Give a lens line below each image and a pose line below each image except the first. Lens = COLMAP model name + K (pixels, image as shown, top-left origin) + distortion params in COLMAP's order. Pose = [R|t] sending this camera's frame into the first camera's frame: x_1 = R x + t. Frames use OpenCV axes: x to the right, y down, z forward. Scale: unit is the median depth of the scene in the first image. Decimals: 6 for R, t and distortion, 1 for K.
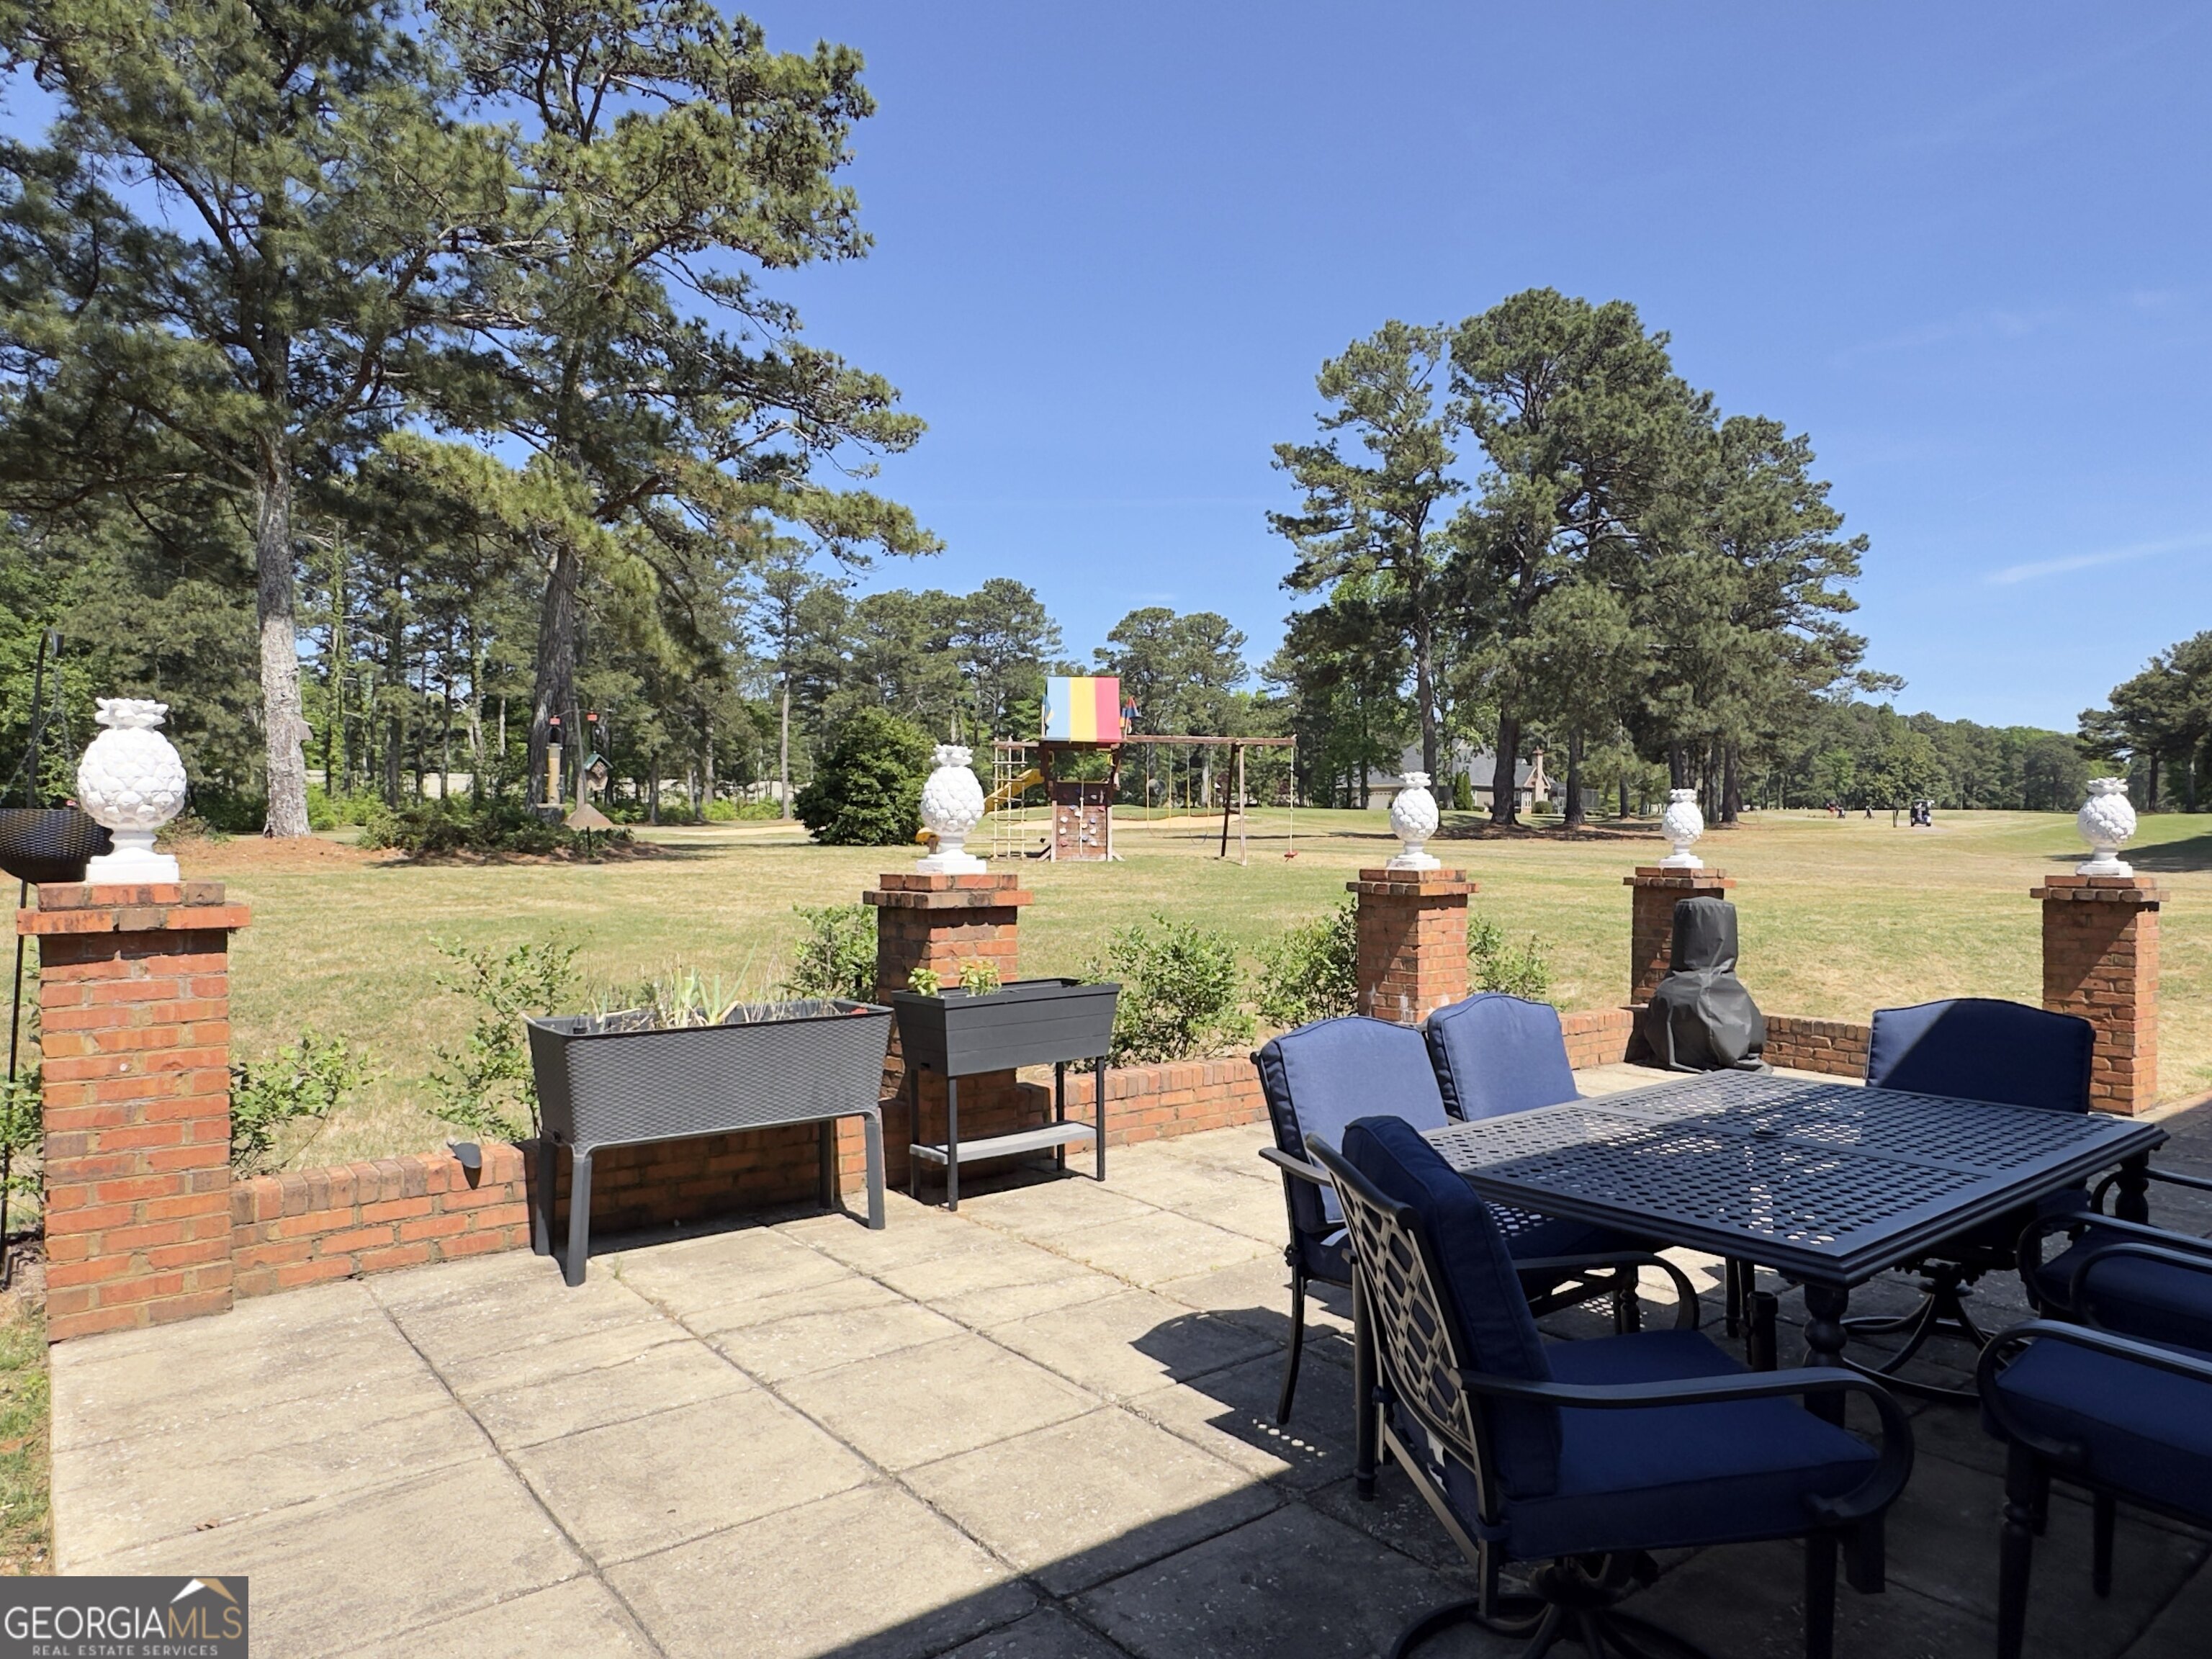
lens RADIAL K [[1380.3, 0, 1103.2], [0, 1380.3, 843.4], [0, 0, 1]] dist [-0.005951, 0.001746]
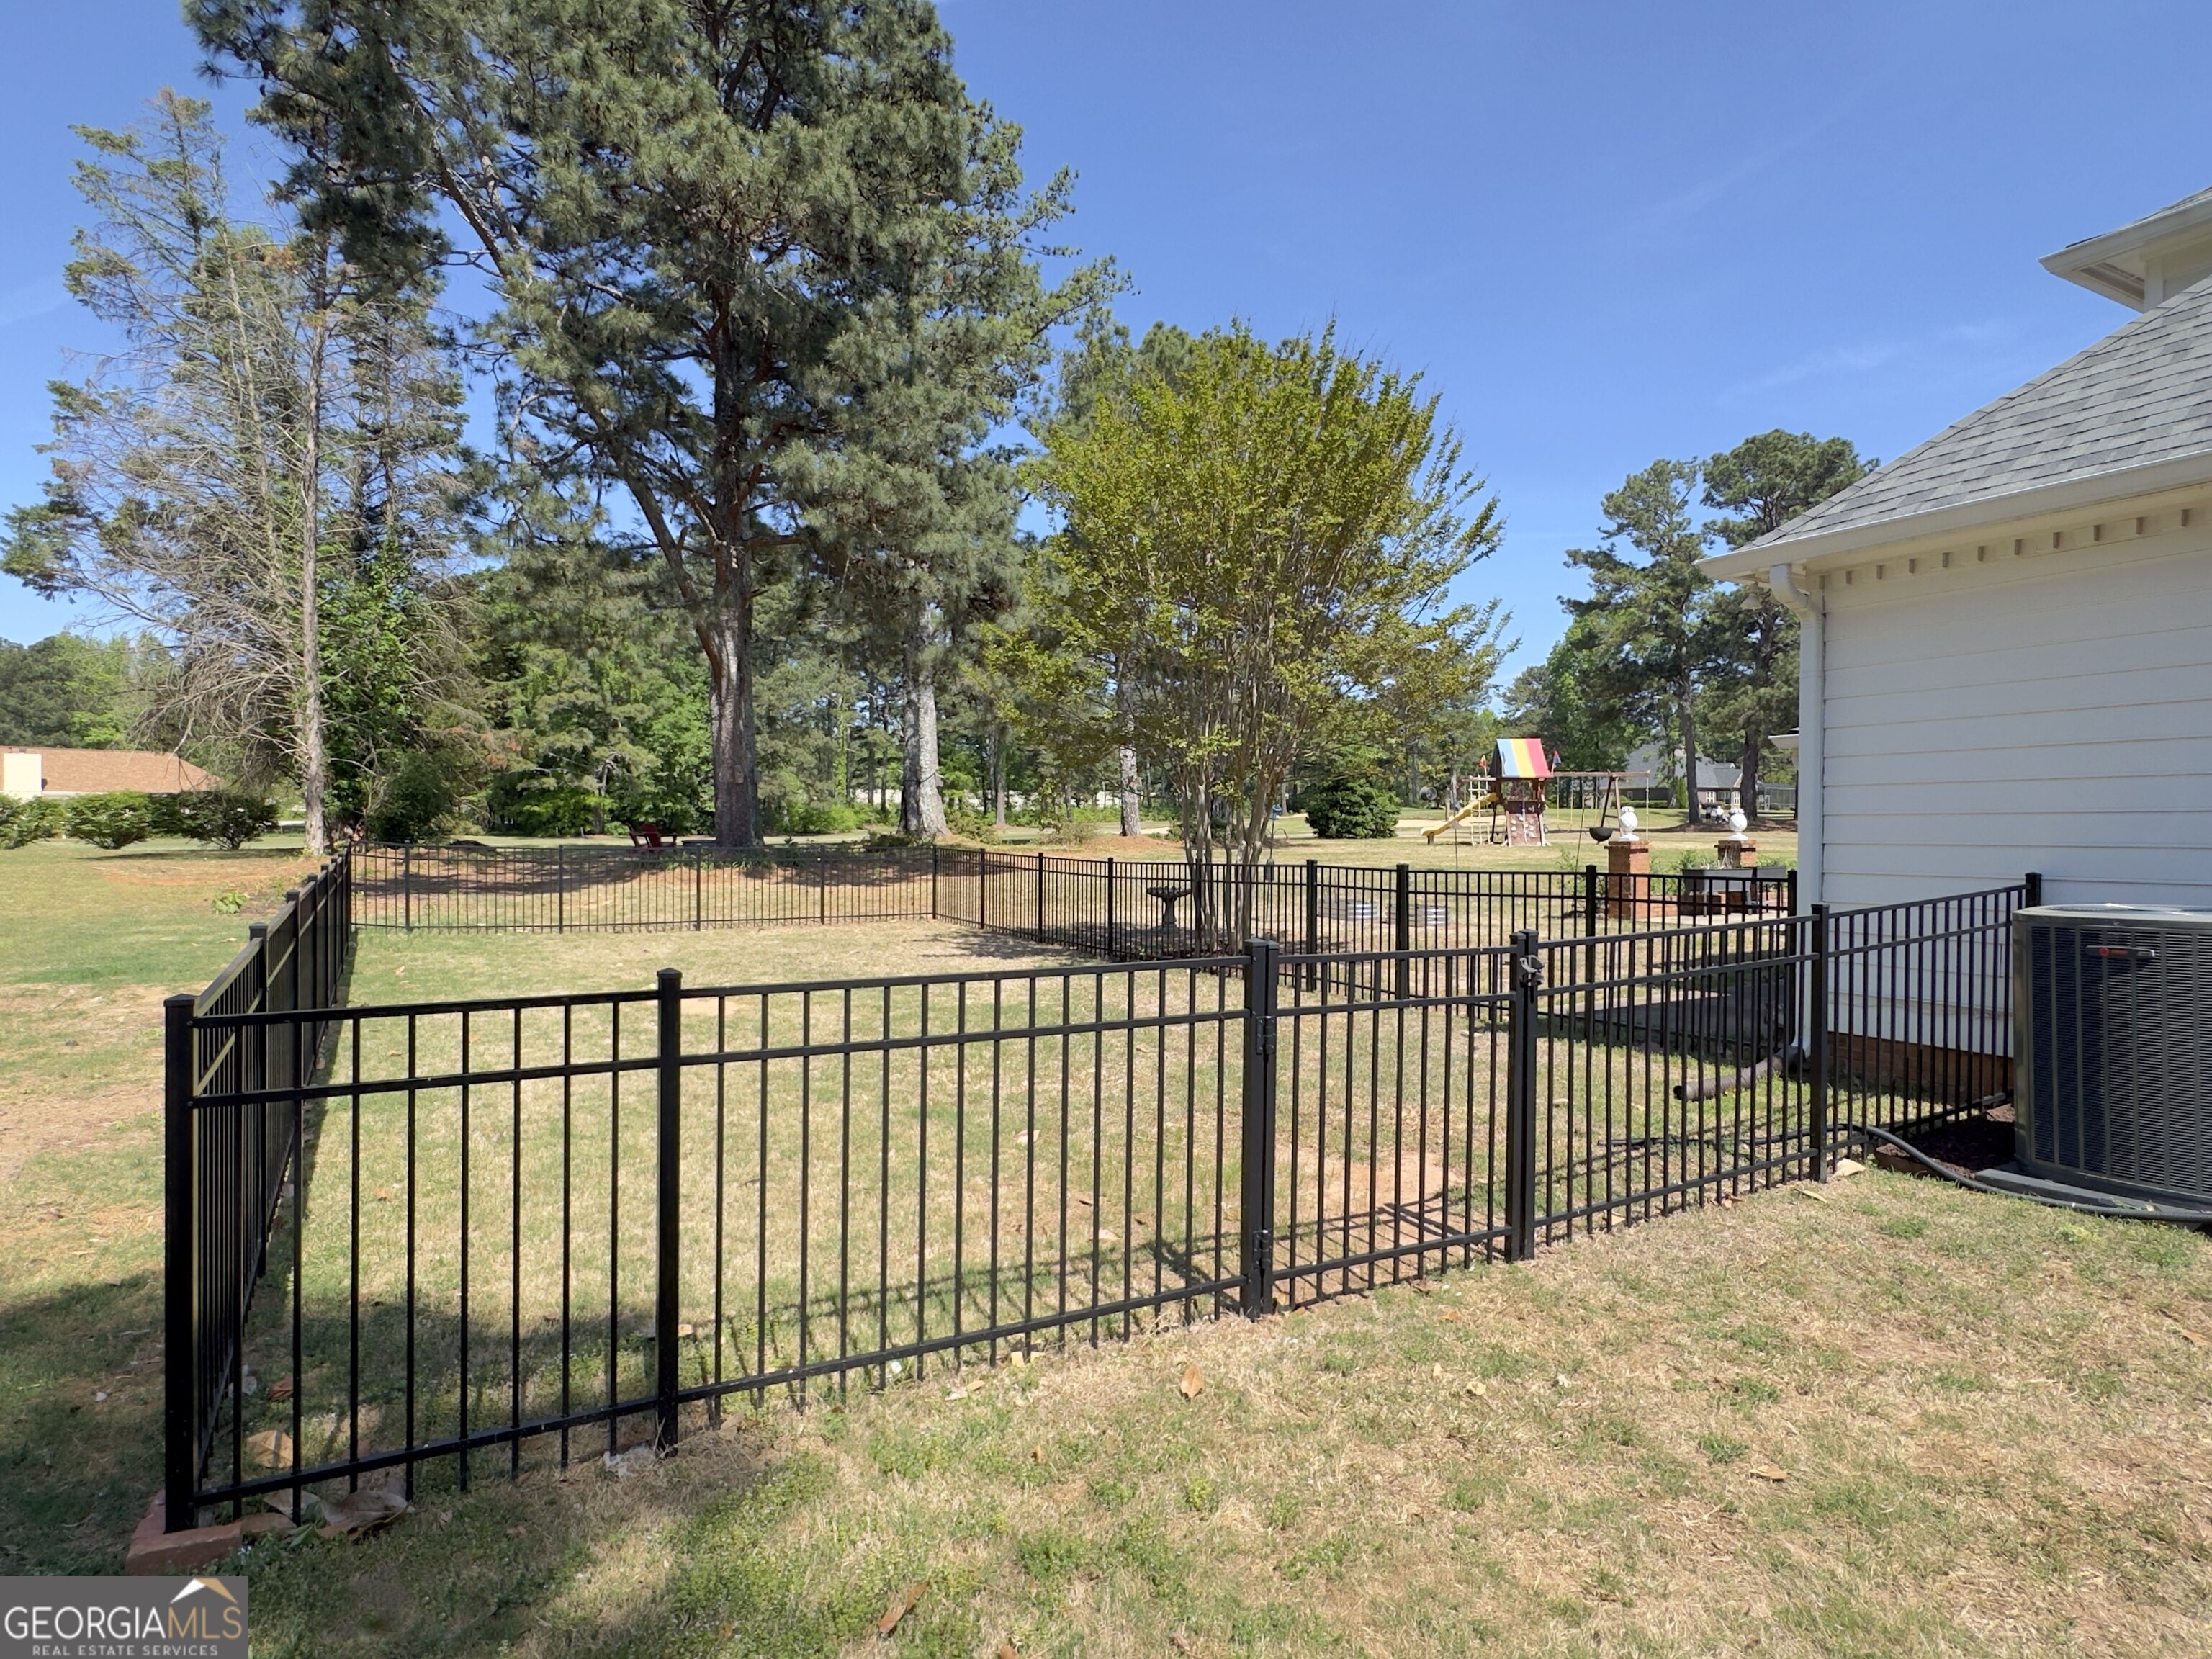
lens RADIAL K [[1186.5, 0, 1106.0], [0, 1186.5, 829.5], [0, 0, 1]] dist [-0.003121, -0.000057]
pose [[0.983503, -0.005978, -0.180794, -0.304041], [0.004623, 0.999958, -0.007917, 0.001791], [0.180834, 0.006951, 0.983489, -0.665763]]
